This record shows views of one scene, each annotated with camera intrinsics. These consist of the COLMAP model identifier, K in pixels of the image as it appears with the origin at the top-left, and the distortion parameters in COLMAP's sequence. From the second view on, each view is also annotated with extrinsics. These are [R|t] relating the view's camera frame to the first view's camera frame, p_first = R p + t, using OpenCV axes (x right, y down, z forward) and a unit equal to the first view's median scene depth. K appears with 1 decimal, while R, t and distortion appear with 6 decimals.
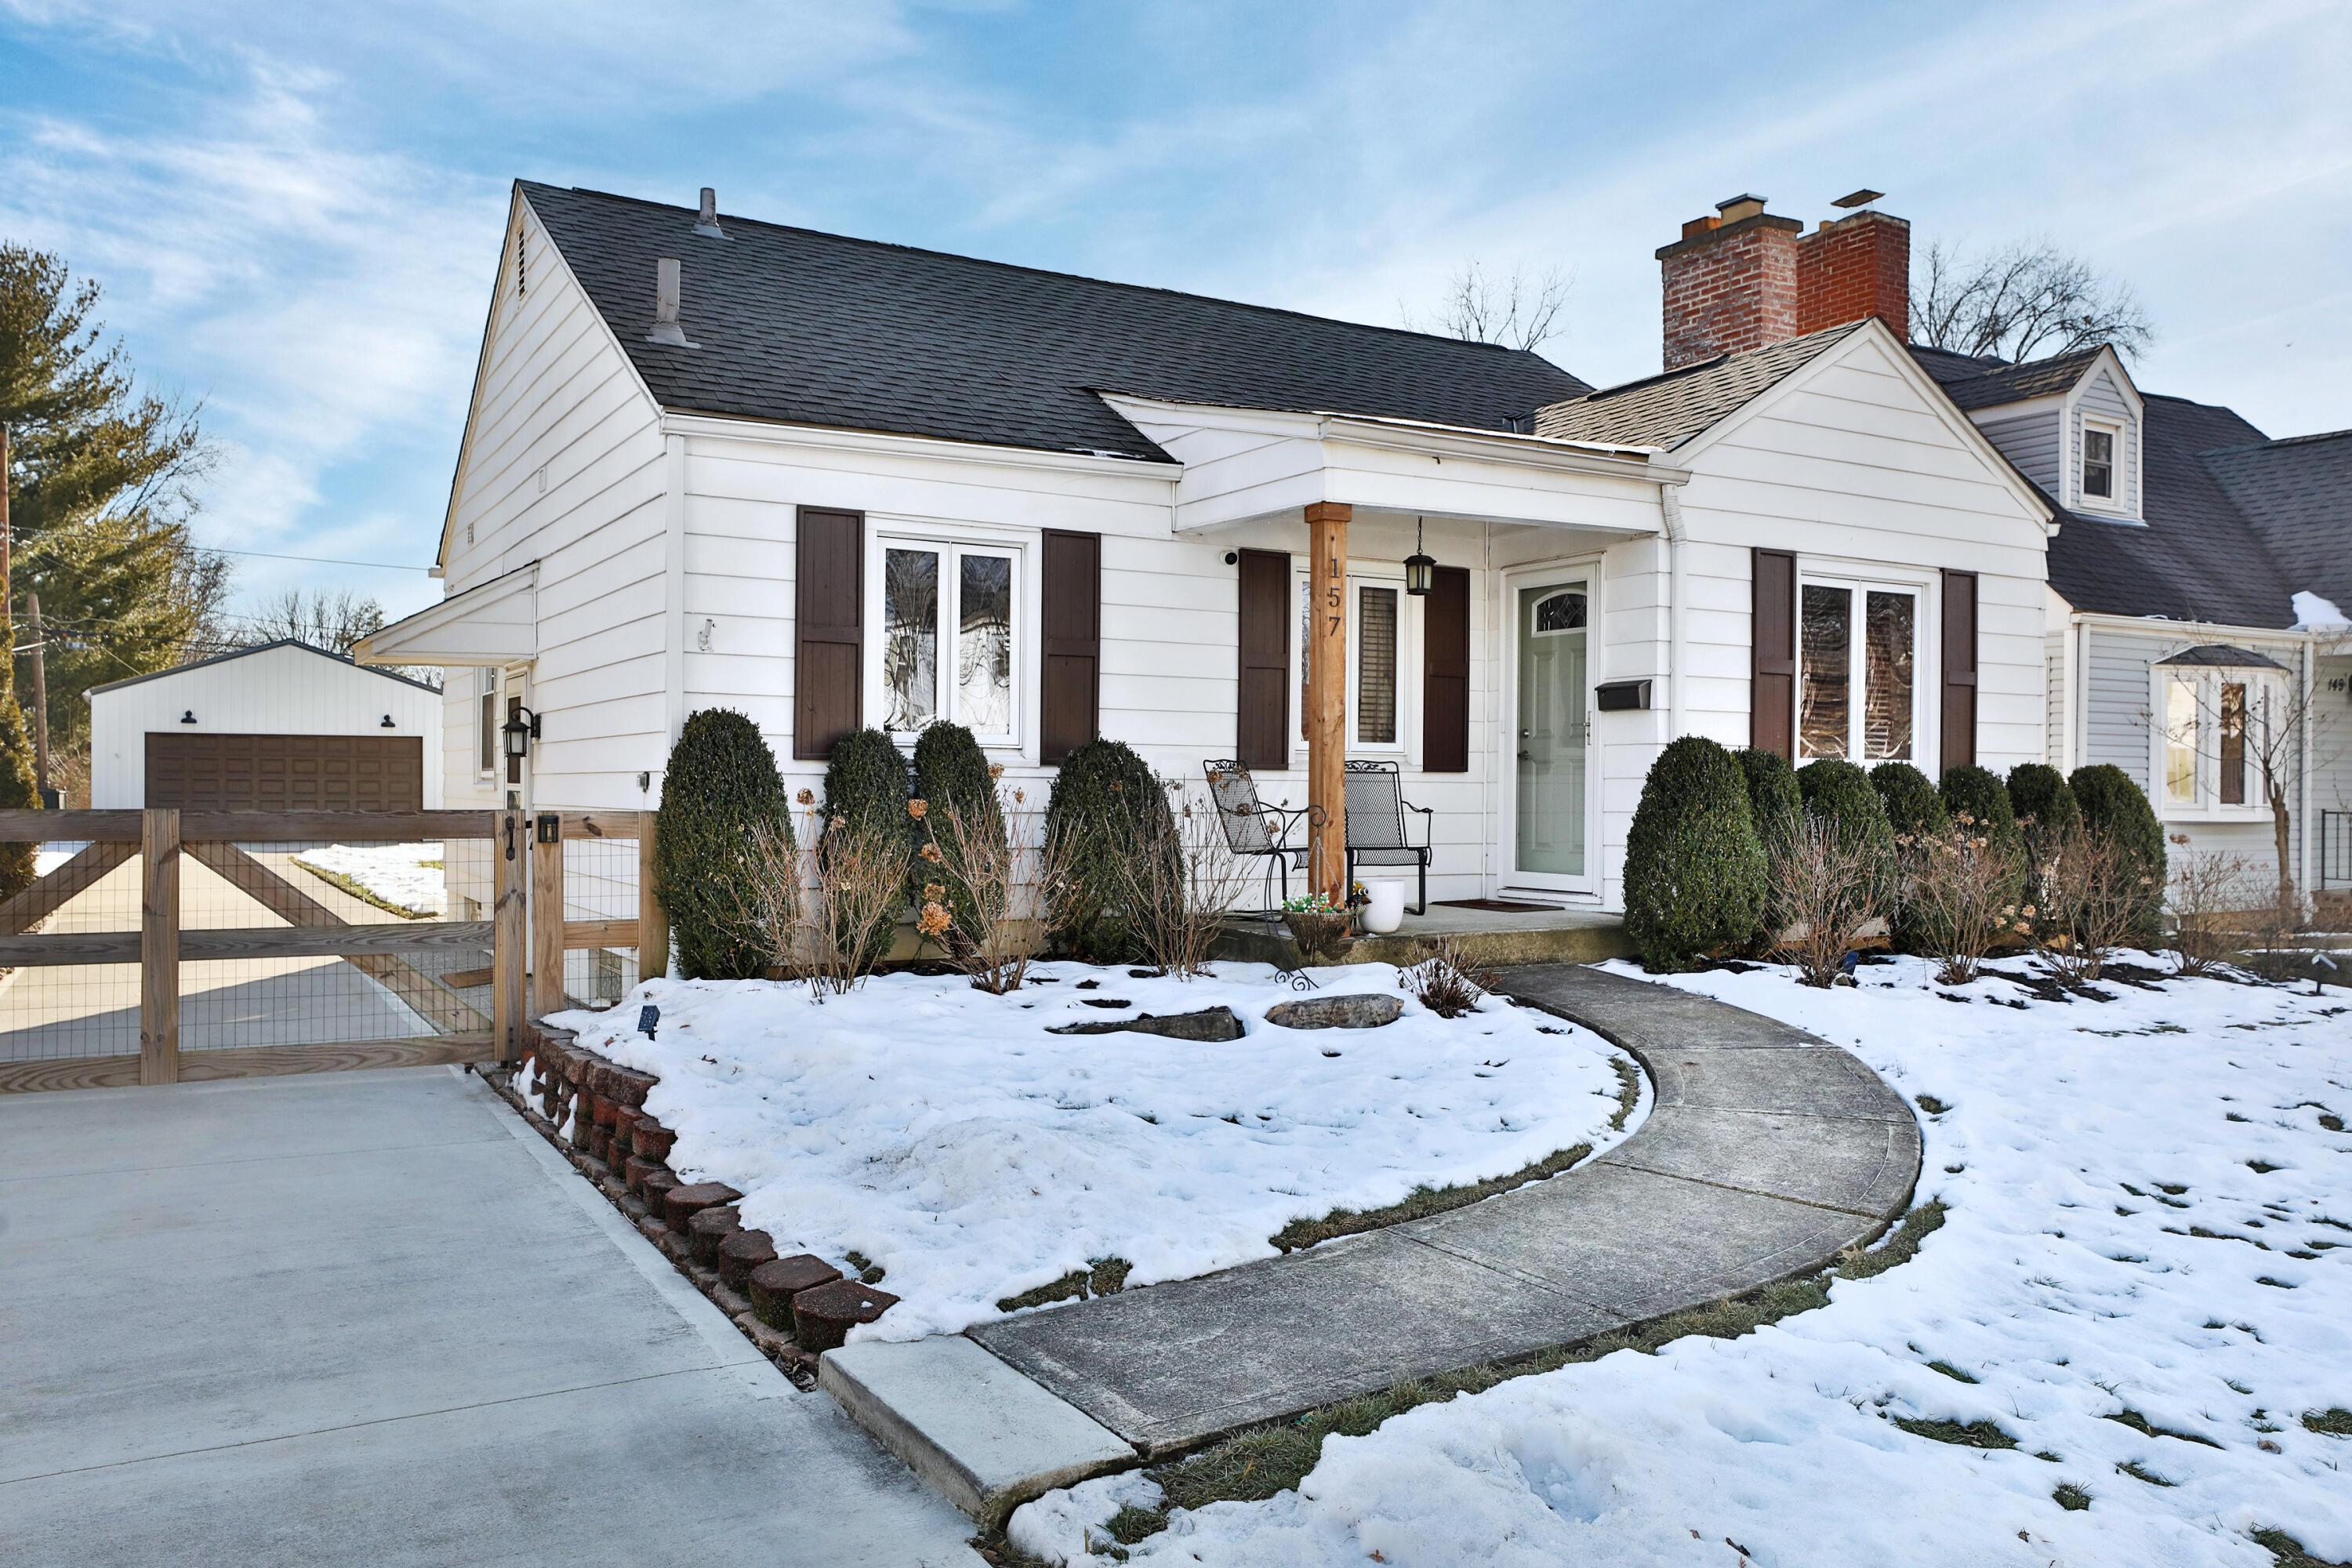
lens RADIAL K [[1807.7, 0, 1168.7], [0, 1807.7, 819.0], [0, 0, 1]] dist [-0.003365, 0.006538]
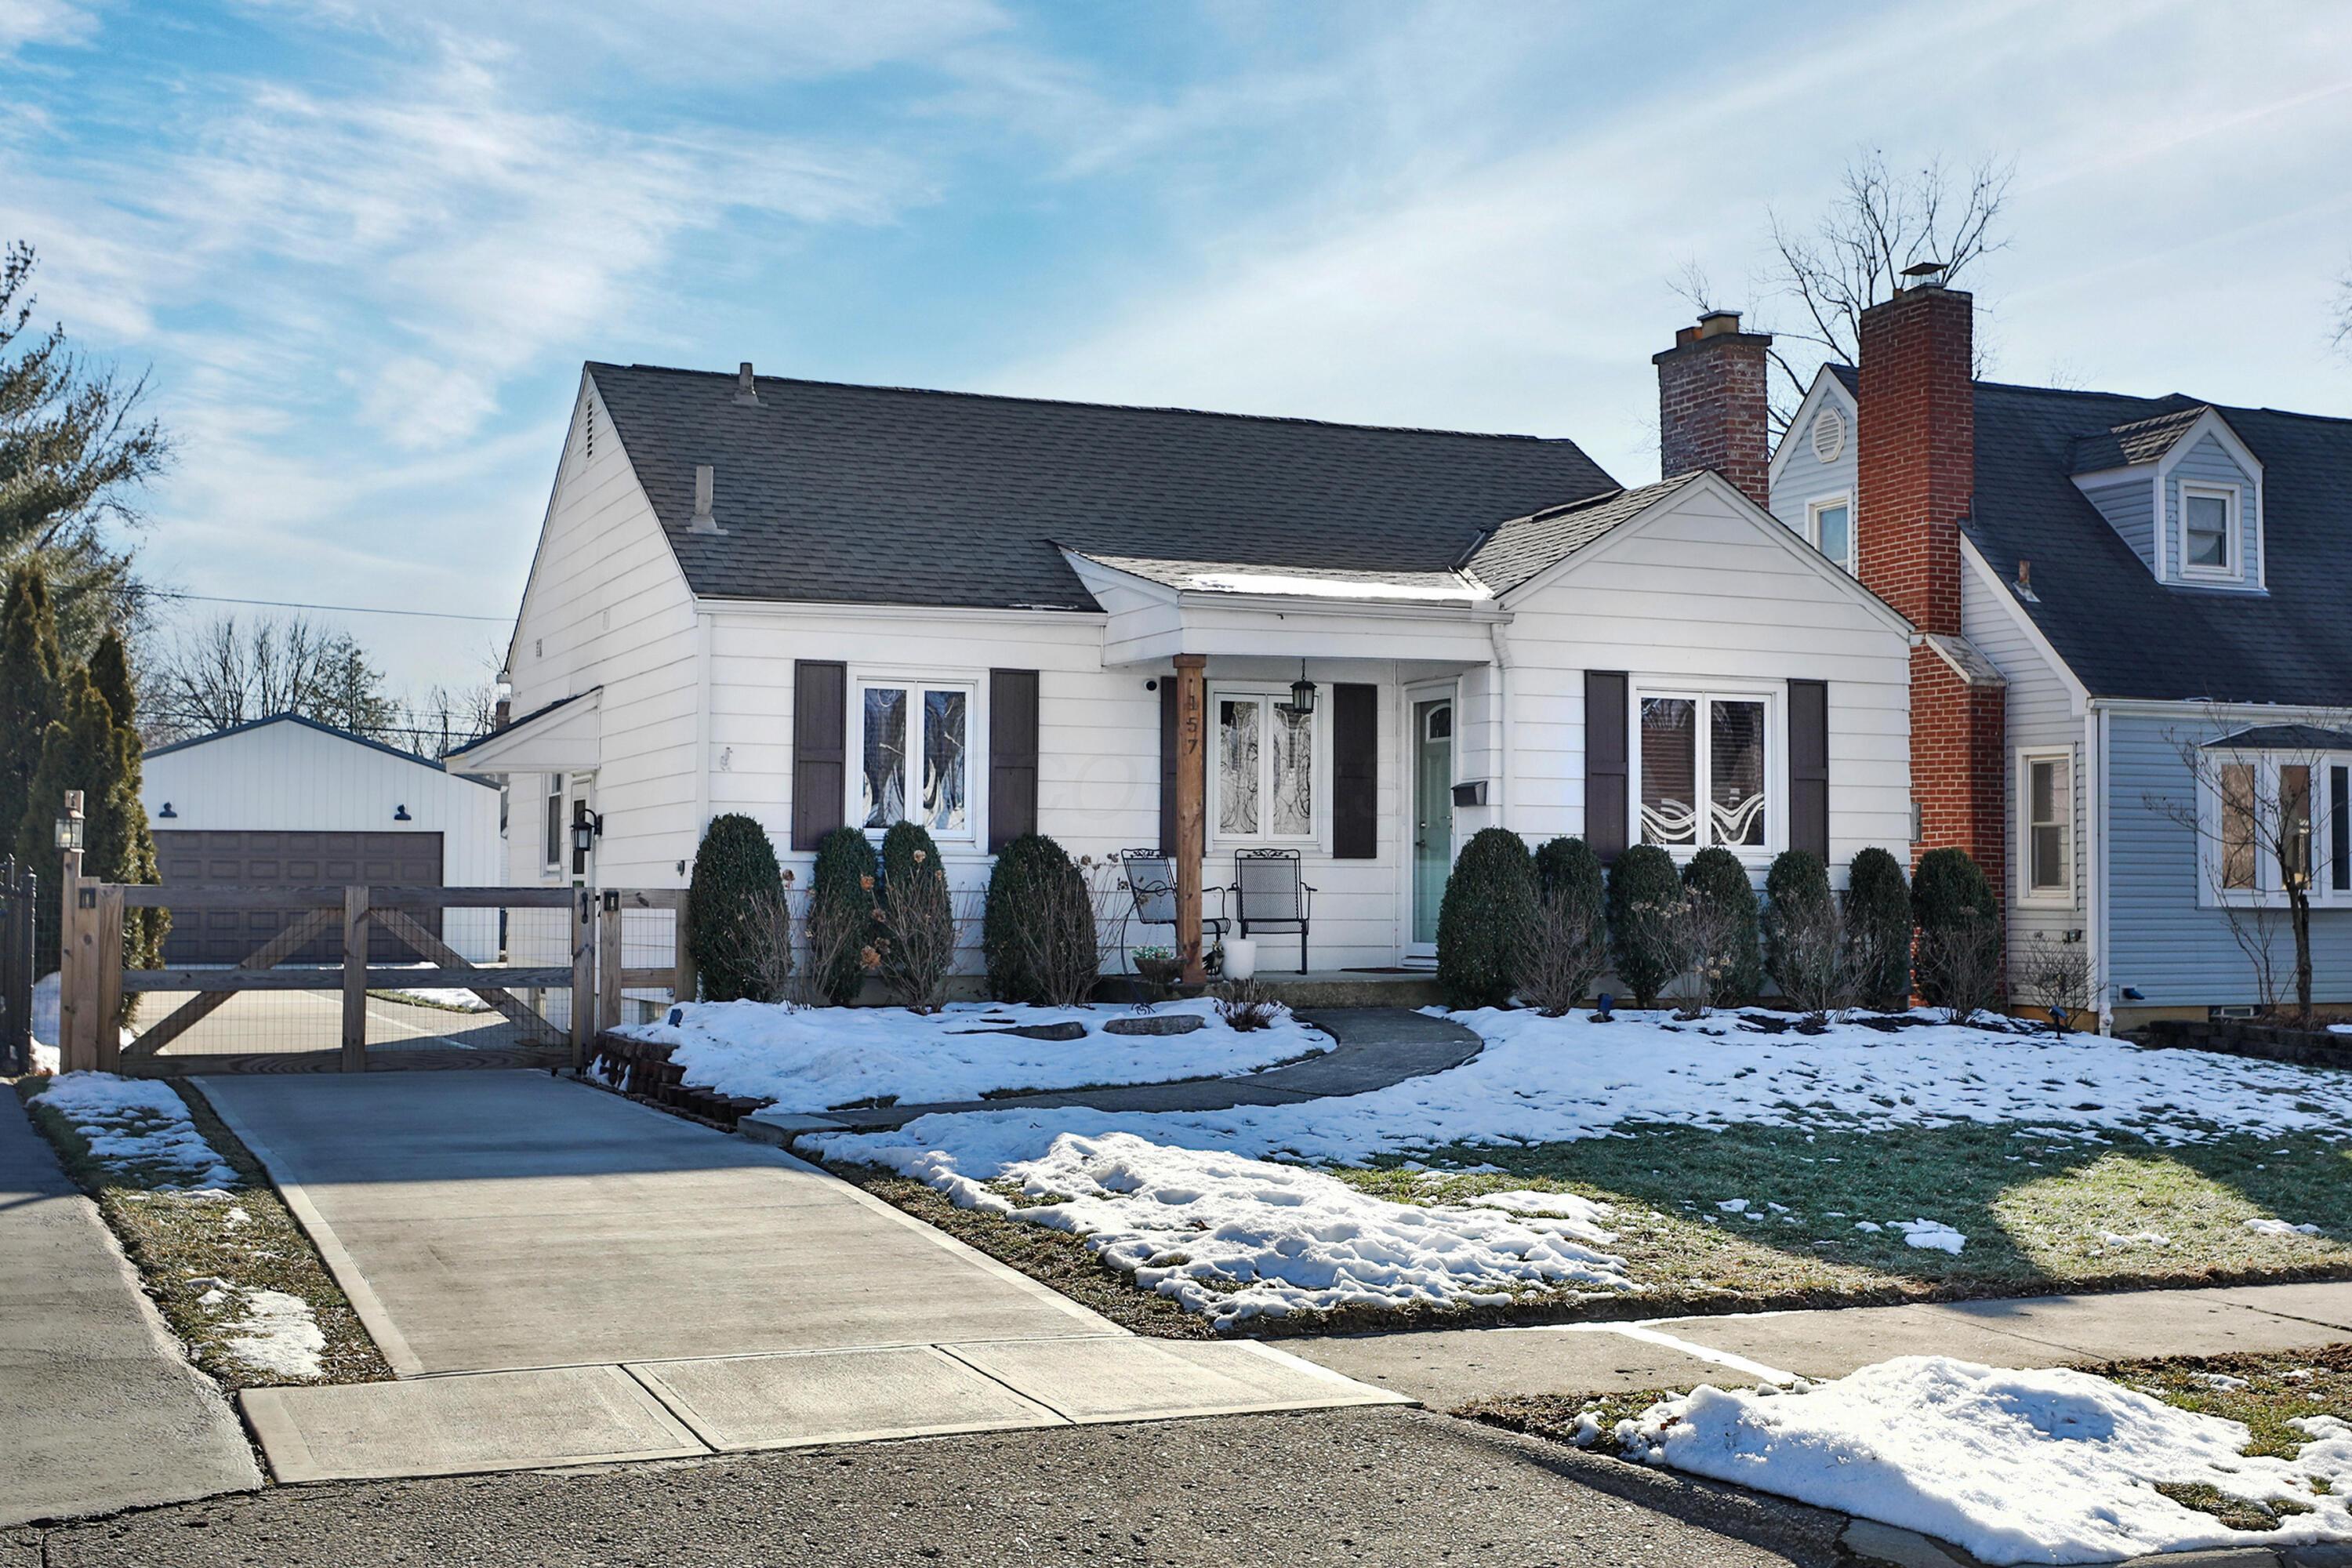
lens RADIAL K [[2367.1, 0, 1176.0], [0, 2367.1, 784.0], [0, 0, 1]] dist [0.005687, -0.004996]
pose [[0.995926, -0.009419, -0.089678, 0.205134], [0.003756, 0.998000, -0.063110, 0.025974], [0.090093, 0.062516, 0.993969, -0.628746]]
